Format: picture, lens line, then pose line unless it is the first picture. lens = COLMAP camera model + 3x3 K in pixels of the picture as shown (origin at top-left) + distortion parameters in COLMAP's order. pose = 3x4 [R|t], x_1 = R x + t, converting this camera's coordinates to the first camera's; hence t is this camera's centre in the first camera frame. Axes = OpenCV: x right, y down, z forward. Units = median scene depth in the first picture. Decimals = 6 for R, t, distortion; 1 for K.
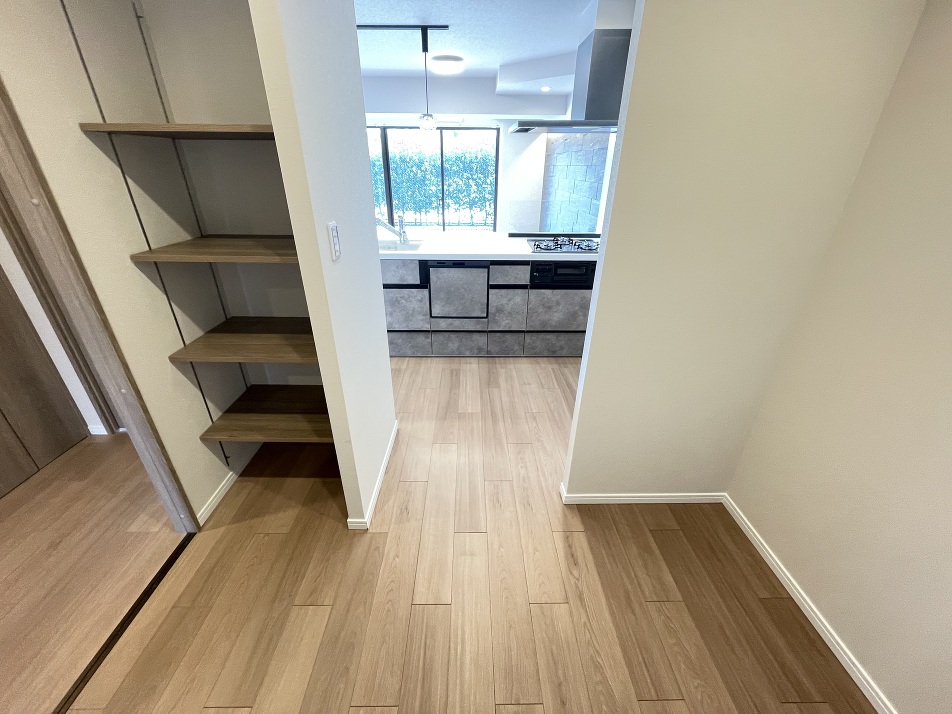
lens RADIAL K [[381.2, 0, 474.2], [0, 381.2, 354.1], [0, 0, 1]] dist [-0.010575, 0.000336]
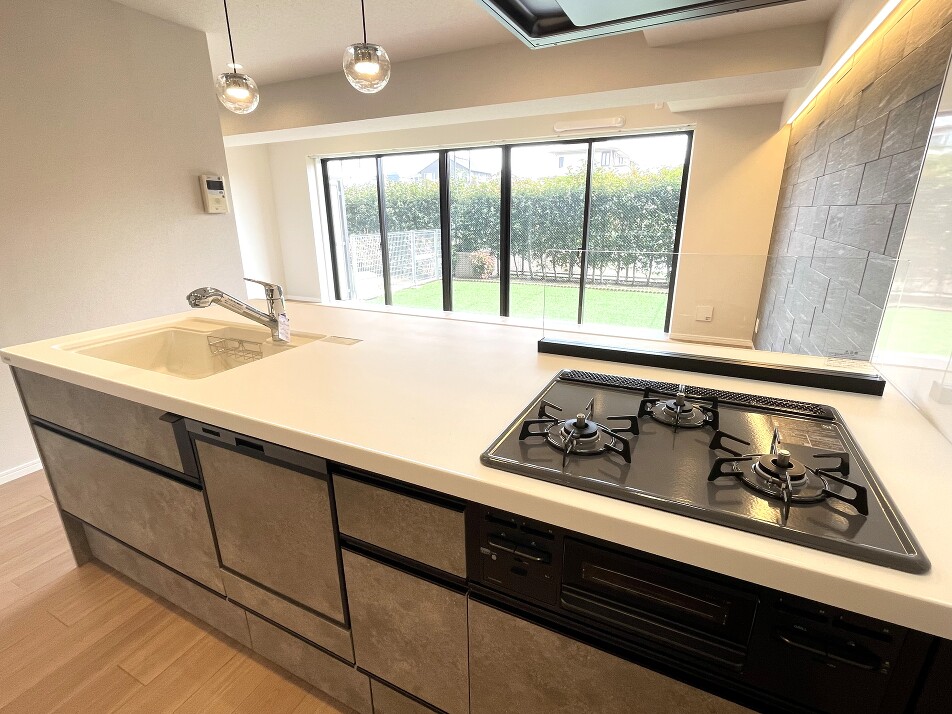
lens RADIAL K [[449.9, 0, 477.3], [0, 449.9, 359.1], [0, 0, 1]] dist [0.000597, 0.000198]
pose [[0.891984, 0.125006, -0.434440, 0.248708], [-0.186590, 0.977135, -0.101943, -0.282510], [0.411763, 0.171993, 0.894913, 0.696266]]
